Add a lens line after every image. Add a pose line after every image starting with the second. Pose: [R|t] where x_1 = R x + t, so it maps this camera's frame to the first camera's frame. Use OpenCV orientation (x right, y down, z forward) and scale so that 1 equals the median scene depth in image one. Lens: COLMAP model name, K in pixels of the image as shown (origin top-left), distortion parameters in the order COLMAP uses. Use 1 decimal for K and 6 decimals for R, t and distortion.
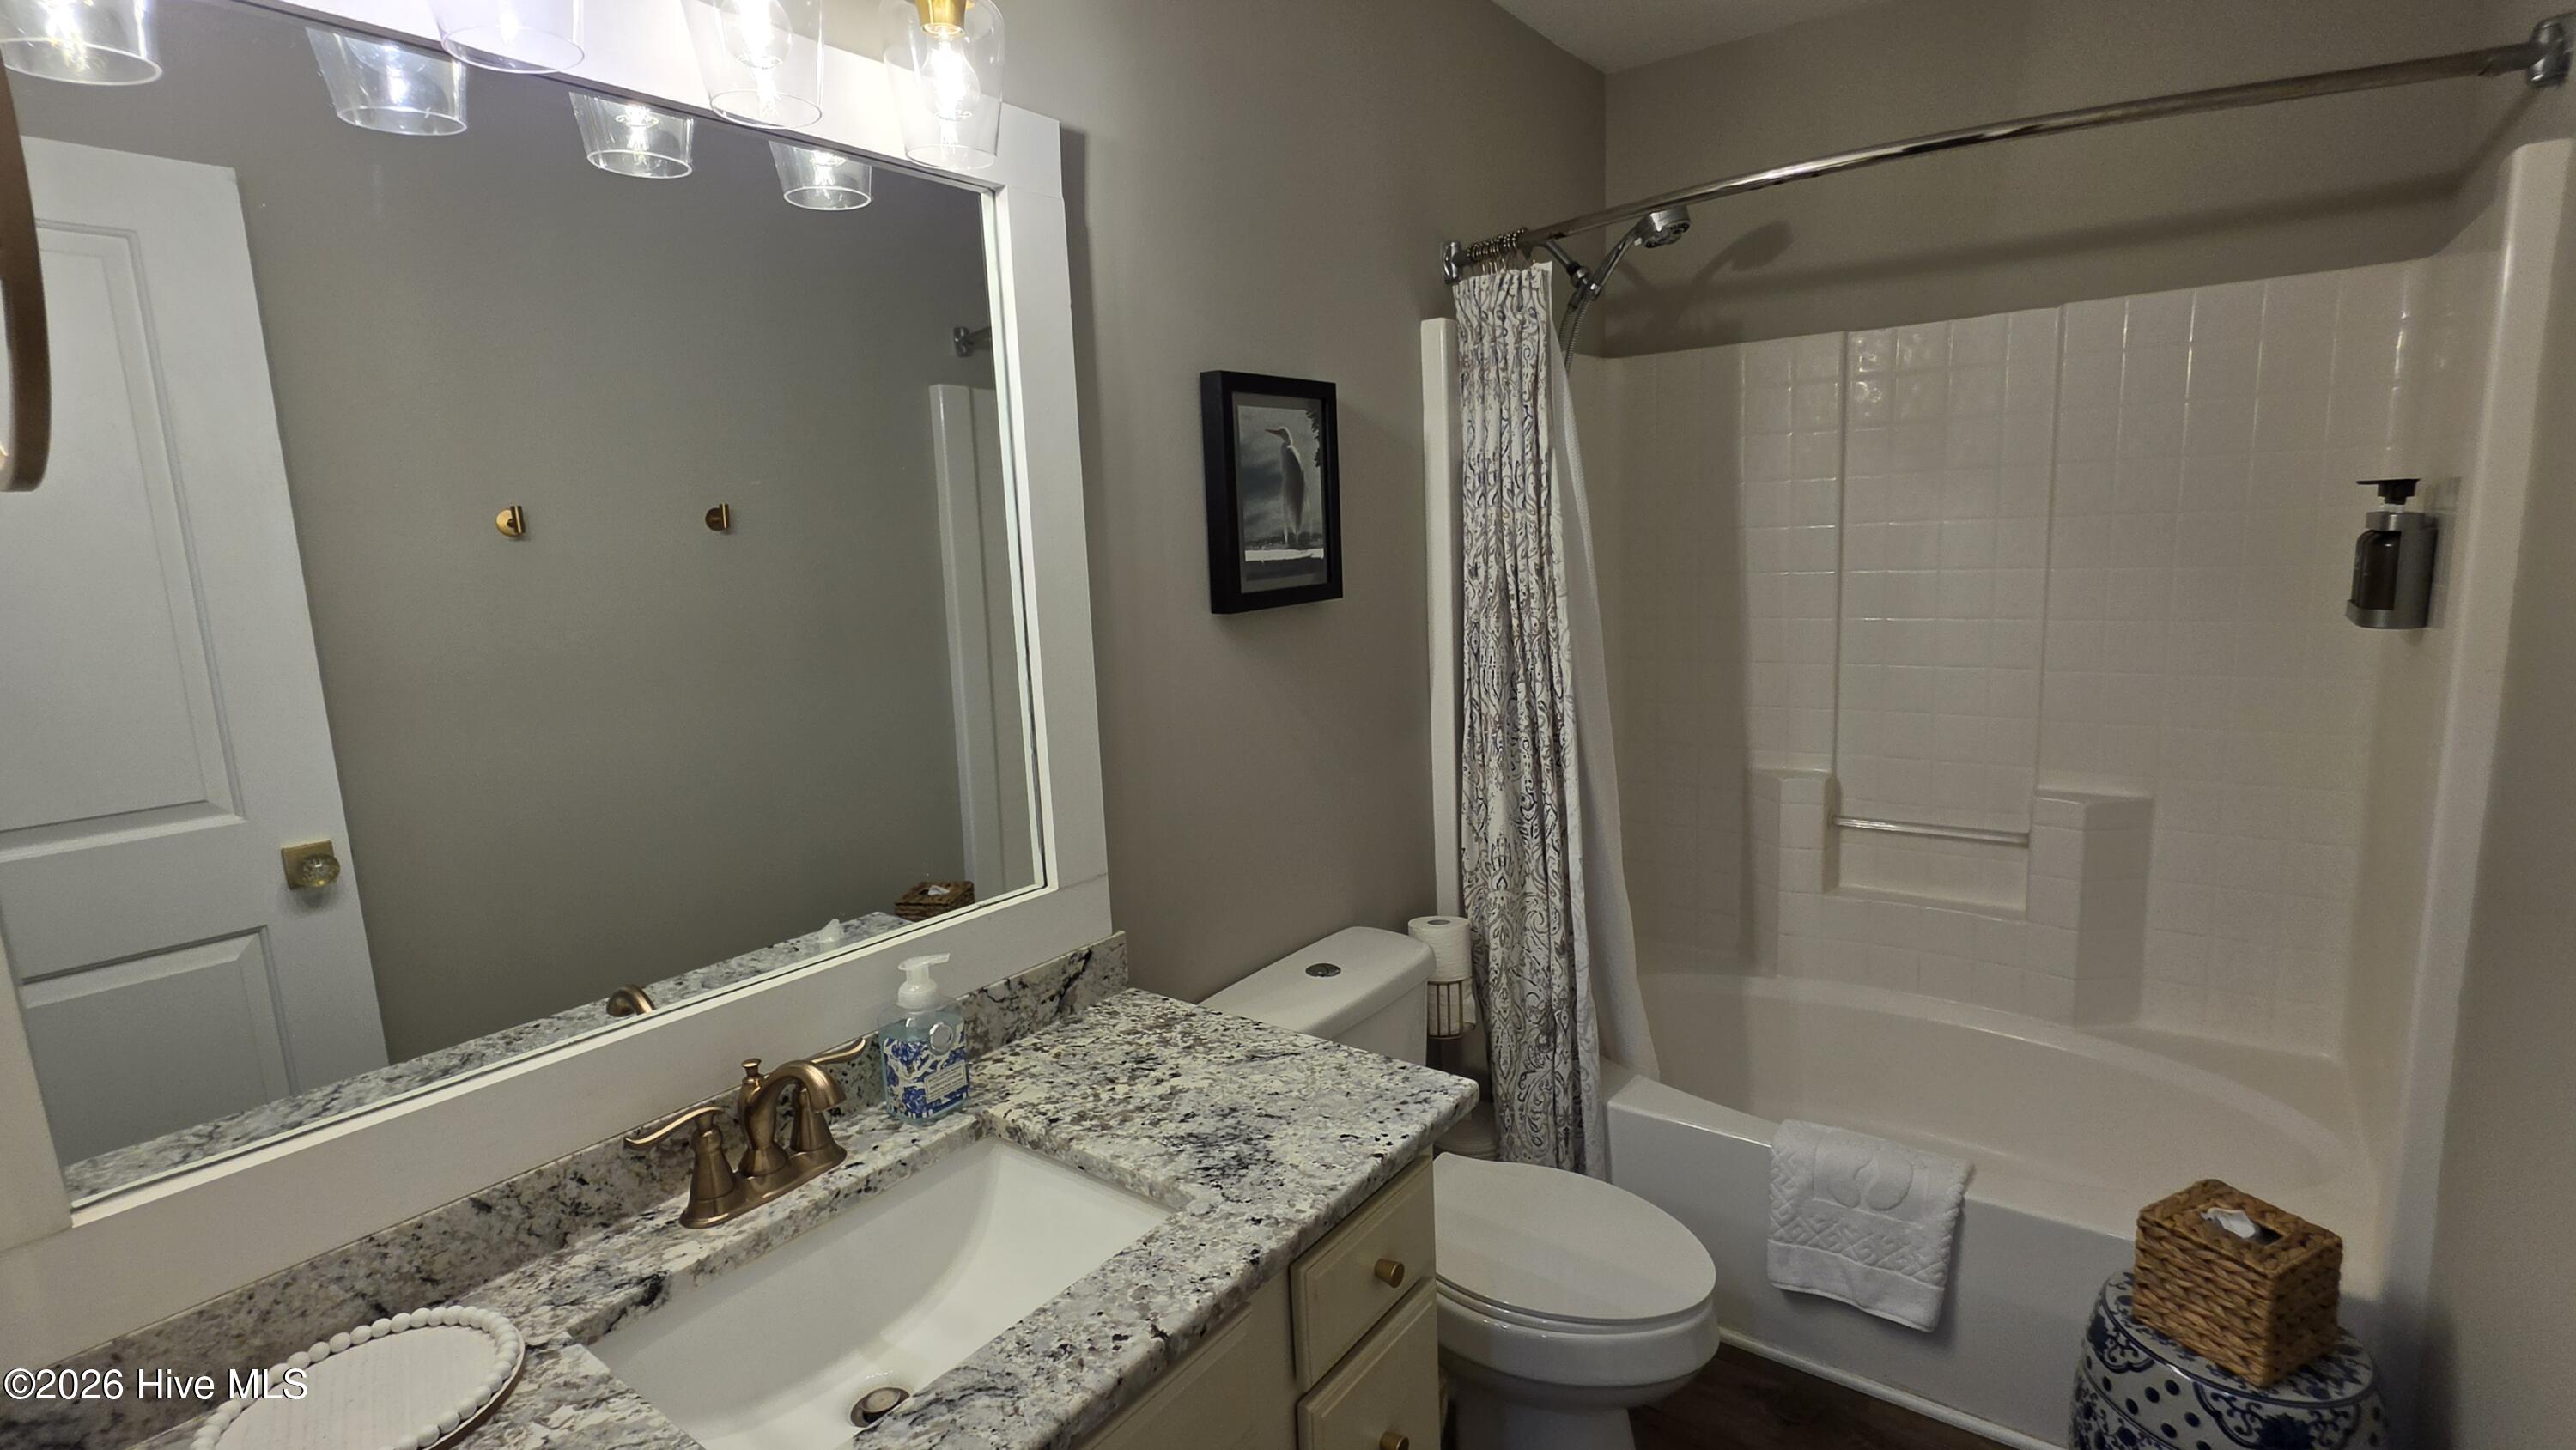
lens RADIAL K [[1185.3, 0, 1310.5], [0, 1185.3, 717.1], [0, 0, 1]] dist [-0.005153, 0.002104]
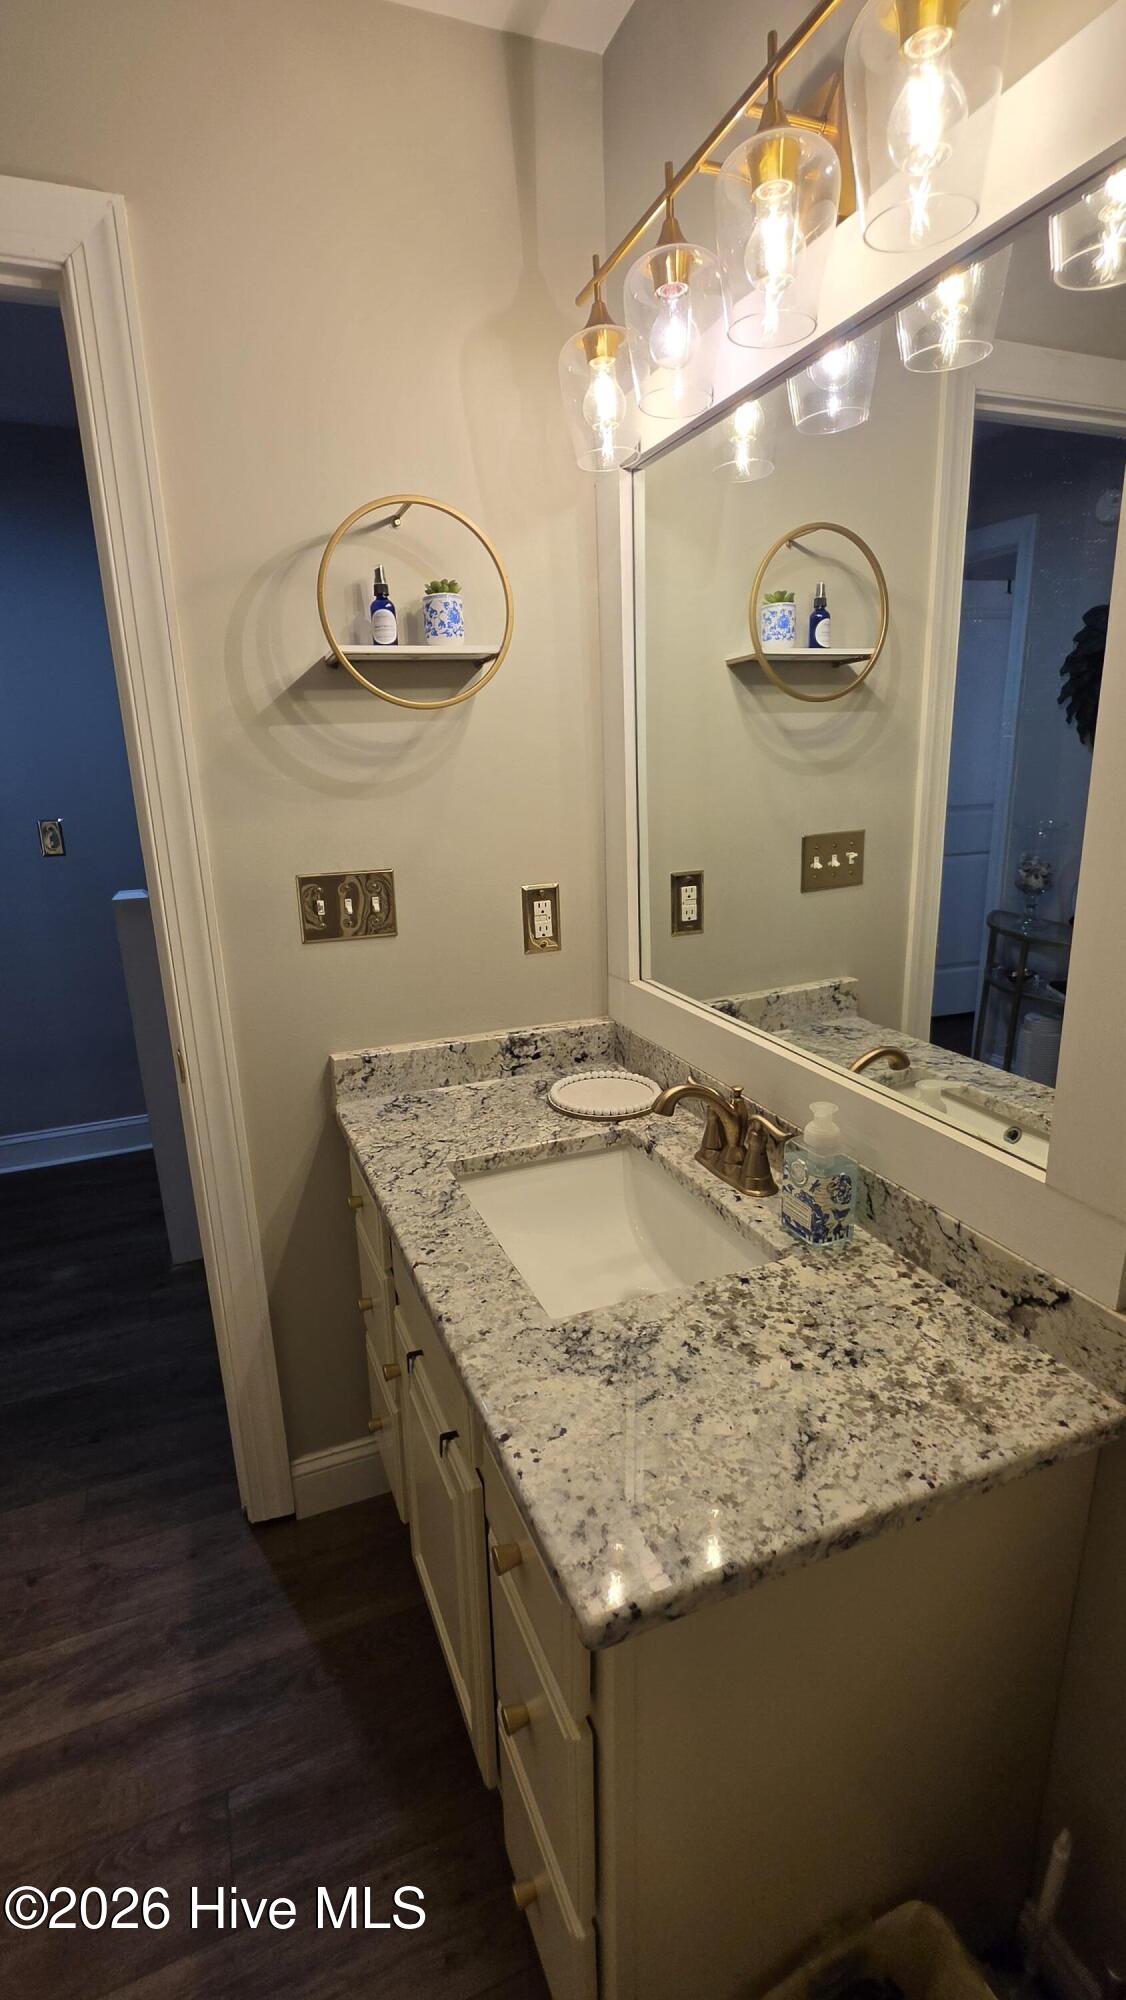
lens RADIAL K [[920.4, 0, 572.0], [0, 920.4, 1002.7], [0, 0, 1]] dist [-0.005153, 0.002104]
pose [[-0.513568, 0.276858, -0.812156, 0.307379], [-0.086677, 0.924934, 0.370113, -0.122020], [0.853660, 0.260474, -0.451019, 0.769150]]
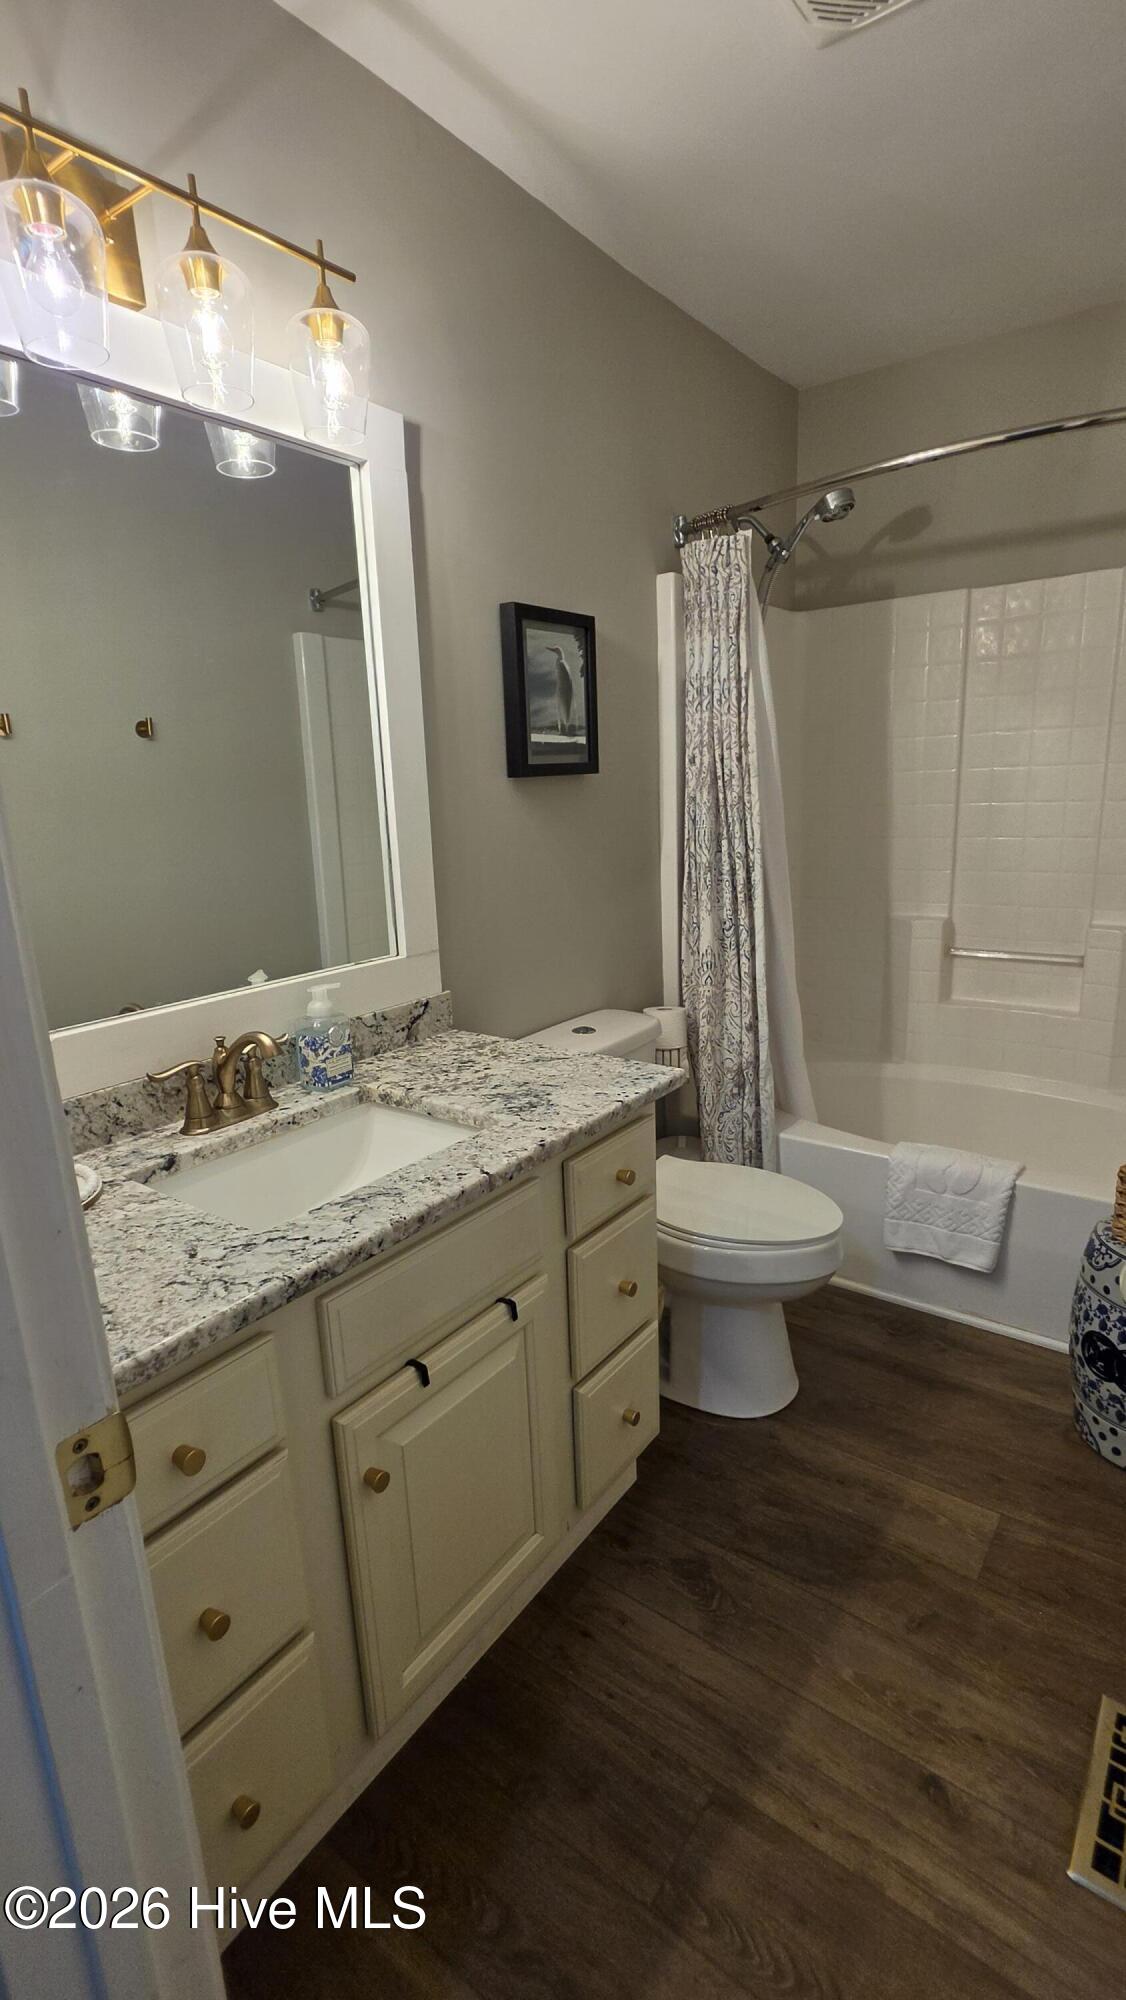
lens RADIAL K [[920.4, 0, 572.0], [0, 920.4, 1002.7], [0, 0, 1]] dist [-0.005153, 0.002104]
pose [[0.999991, 0.004160, -0.000929, -0.002912], [-0.004069, 0.996593, 0.082372, 0.083938], [0.001269, -0.082367, 0.996601, -0.123373]]
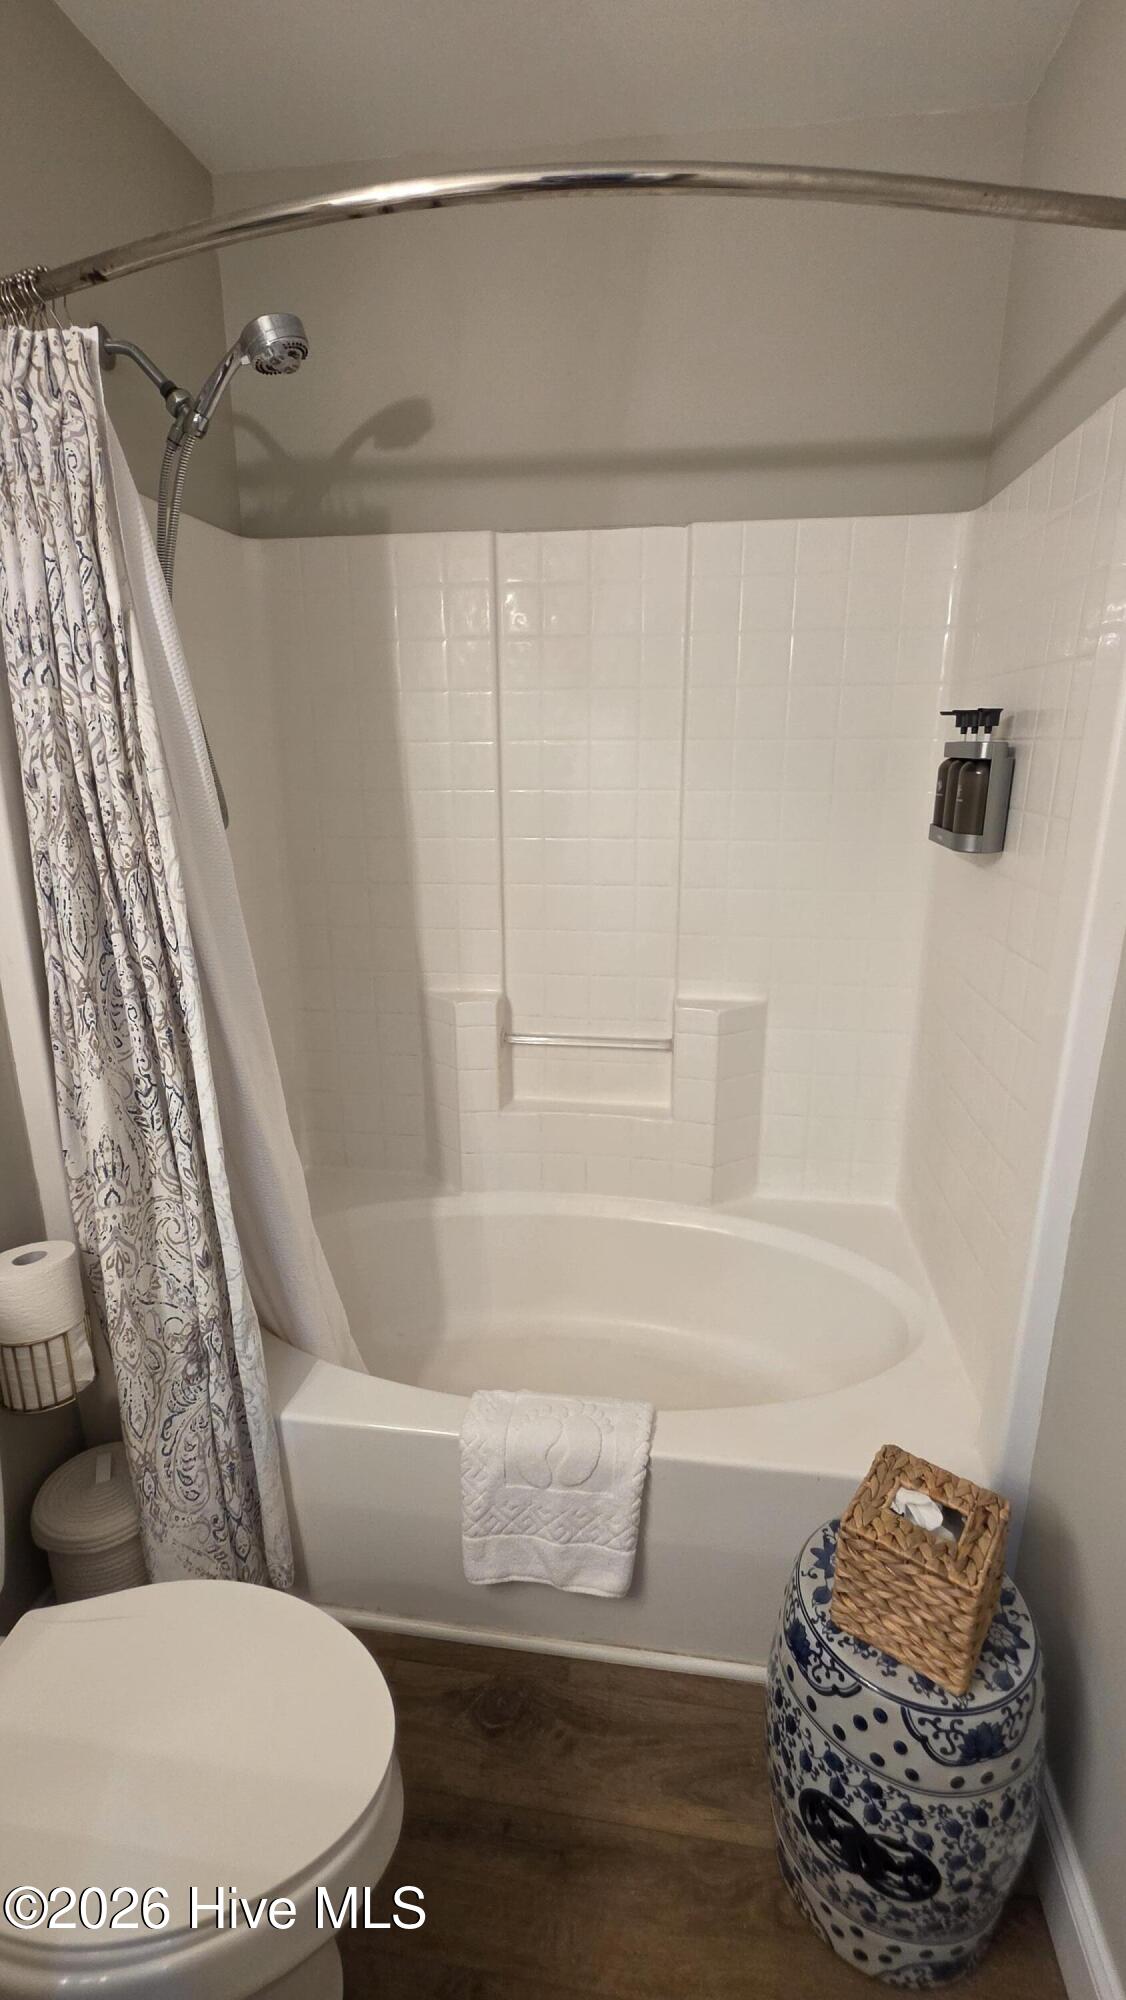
lens RADIAL K [[920.4, 0, 572.0], [0, 920.4, 1002.7], [0, 0, 1]] dist [-0.005153, 0.002104]
pose [[0.881122, -0.089209, 0.464398, 0.175883], [0.039331, 0.992467, 0.116025, -0.046356], [-0.471250, -0.083967, 0.877994, 0.389508]]
